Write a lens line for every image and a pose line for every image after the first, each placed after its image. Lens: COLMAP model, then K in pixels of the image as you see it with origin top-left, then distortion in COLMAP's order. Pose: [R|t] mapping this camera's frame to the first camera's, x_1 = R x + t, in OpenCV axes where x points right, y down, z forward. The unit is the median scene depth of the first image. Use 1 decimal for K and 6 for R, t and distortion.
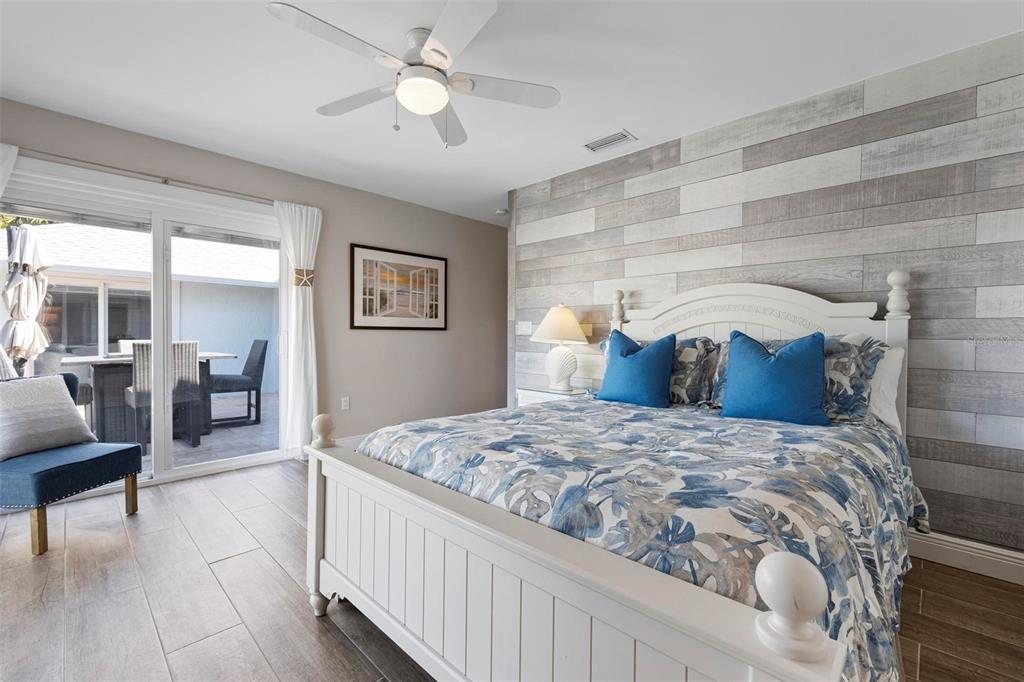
lens RADIAL K [[434.3, 0, 514.8], [0, 434.3, 342.0], [0, 0, 1]] dist [-0.001809, -0.000199]
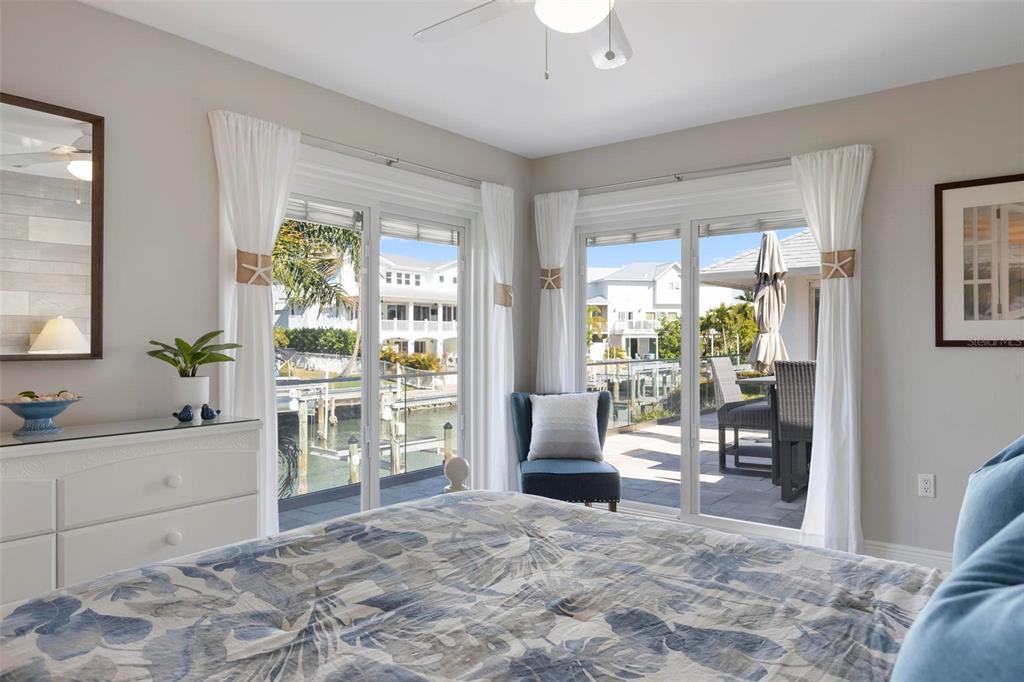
lens RADIAL K [[688.7, 0, 509.1], [0, 688.7, 342.5], [0, 0, 1]] dist [-0.003418, -0.000056]
pose [[0.109564, -0.001104, -0.993979, 1.439975], [-0.012065, 0.999924, -0.002441, -0.095741], [0.993906, 0.012260, 0.109543, 1.416905]]
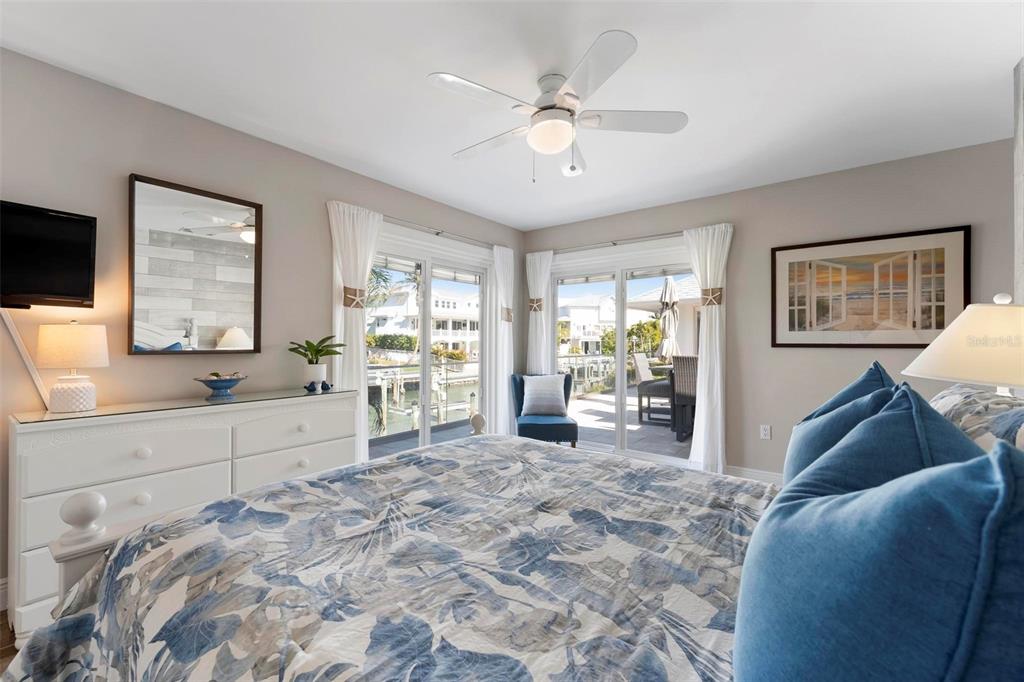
lens RADIAL K [[422.8, 0, 512.0], [0, 422.8, 341.0], [0, 0, 1]] dist [-0.000140, -0.000107]
pose [[0.113609, -0.007269, -0.993499, 1.442517], [-0.015589, 0.999837, -0.009098, -0.095704], [0.993403, 0.016522, 0.113477, 1.416570]]
